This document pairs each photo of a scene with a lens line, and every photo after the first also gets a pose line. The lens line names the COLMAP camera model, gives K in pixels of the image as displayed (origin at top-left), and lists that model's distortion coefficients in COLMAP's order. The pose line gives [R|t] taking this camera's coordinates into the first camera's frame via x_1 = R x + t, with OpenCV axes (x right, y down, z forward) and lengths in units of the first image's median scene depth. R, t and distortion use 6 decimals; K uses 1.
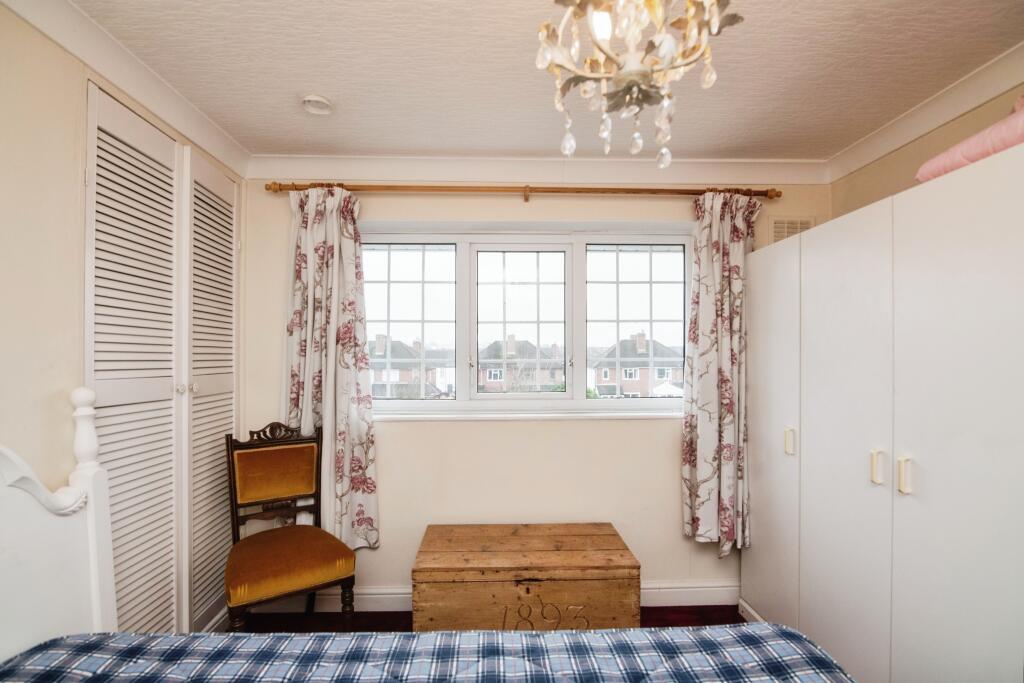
lens RADIAL K [[478.8, 0, 502.7], [0, 478.8, 360.4], [0, 0, 1]] dist [-0.012287, -0.000950]
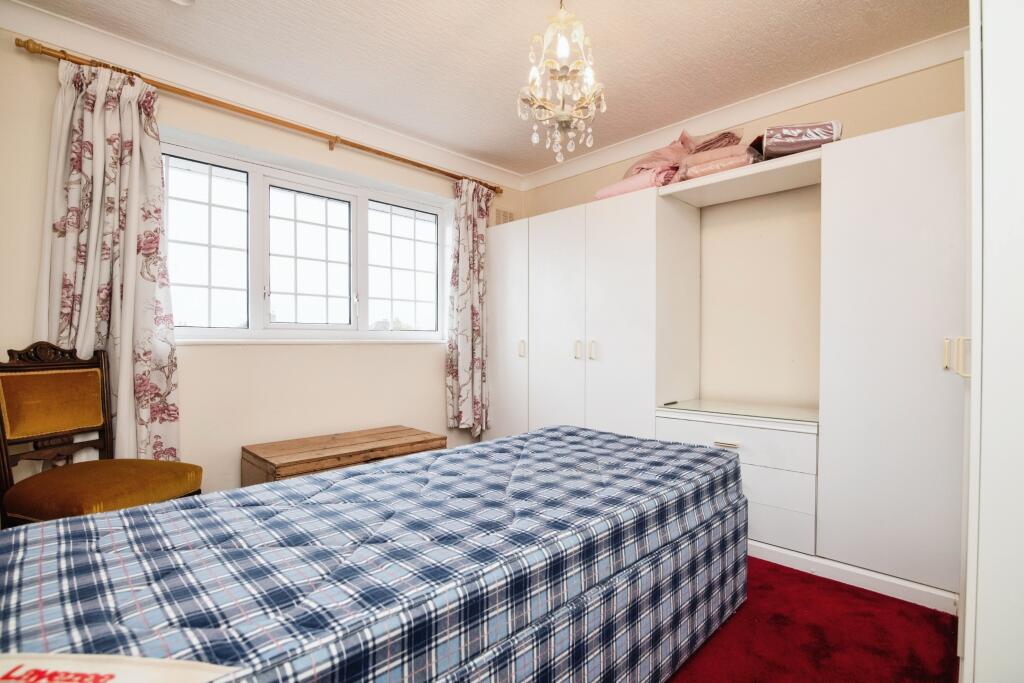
lens RADIAL K [[478.8, 0, 514.1], [0, 478.8, 345.7], [0, 0, 1]] dist [-0.012287, -0.000950]
pose [[0.726899, -0.004337, 0.686731, -0.434814], [-0.000600, 0.999976, 0.006951, 0.127807], [-0.686744, -0.005465, 0.726878, -0.120673]]
